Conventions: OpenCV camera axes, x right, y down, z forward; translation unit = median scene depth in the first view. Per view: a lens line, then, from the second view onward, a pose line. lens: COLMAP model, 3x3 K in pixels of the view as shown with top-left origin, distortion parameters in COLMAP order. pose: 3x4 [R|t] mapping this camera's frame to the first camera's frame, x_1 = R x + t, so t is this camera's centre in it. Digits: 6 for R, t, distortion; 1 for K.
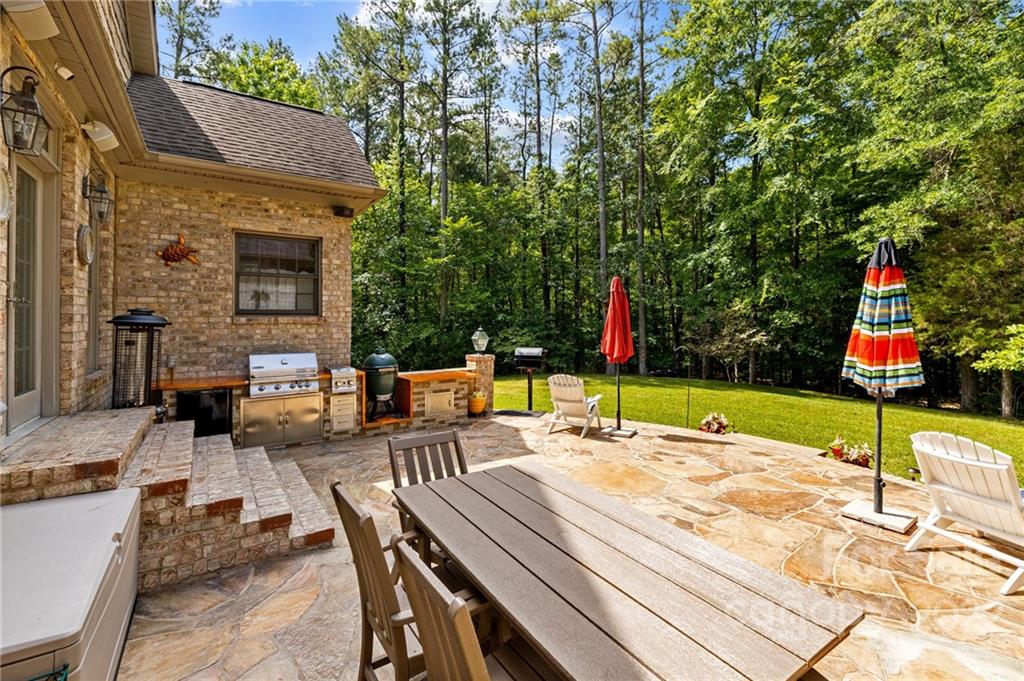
lens RADIAL K [[453.4, 0, 506.1], [0, 453.4, 317.3], [0, 0, 1]] dist [-0.000213, -0.000070]
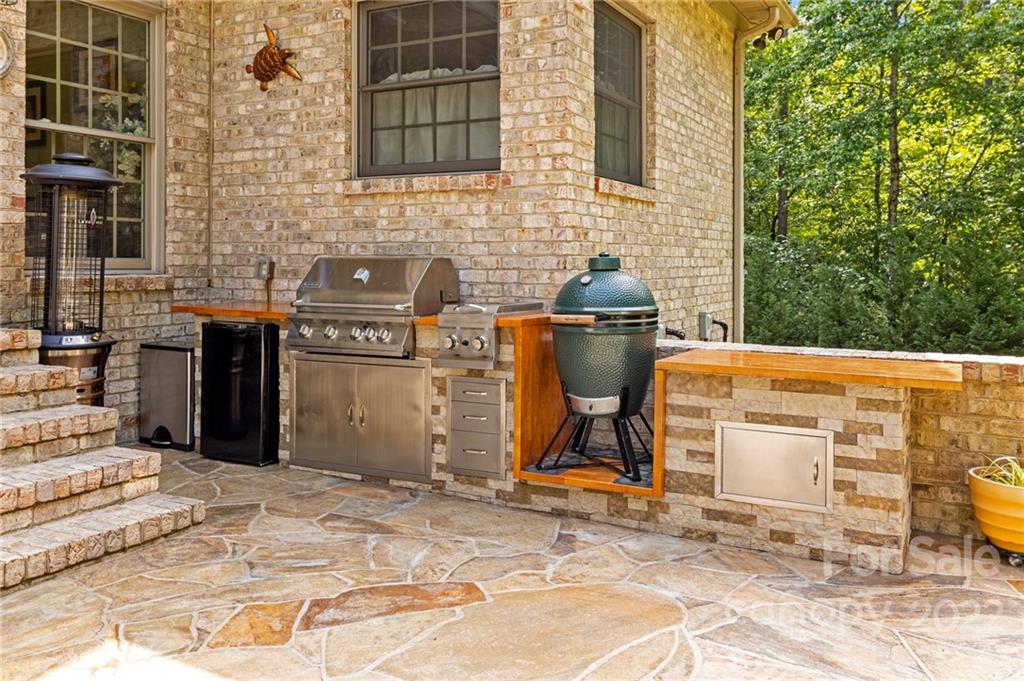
lens RADIAL K [[858.9, 0, 515.9], [0, 858.9, 259.6], [0, 0, 1]] dist [-0.002053, -0.002572]
pose [[0.468697, 0.002927, -0.883354, 0.261230], [-0.000212, 0.999995, 0.003201, 0.074736], [0.883359, -0.001313, 0.468695, 0.703023]]
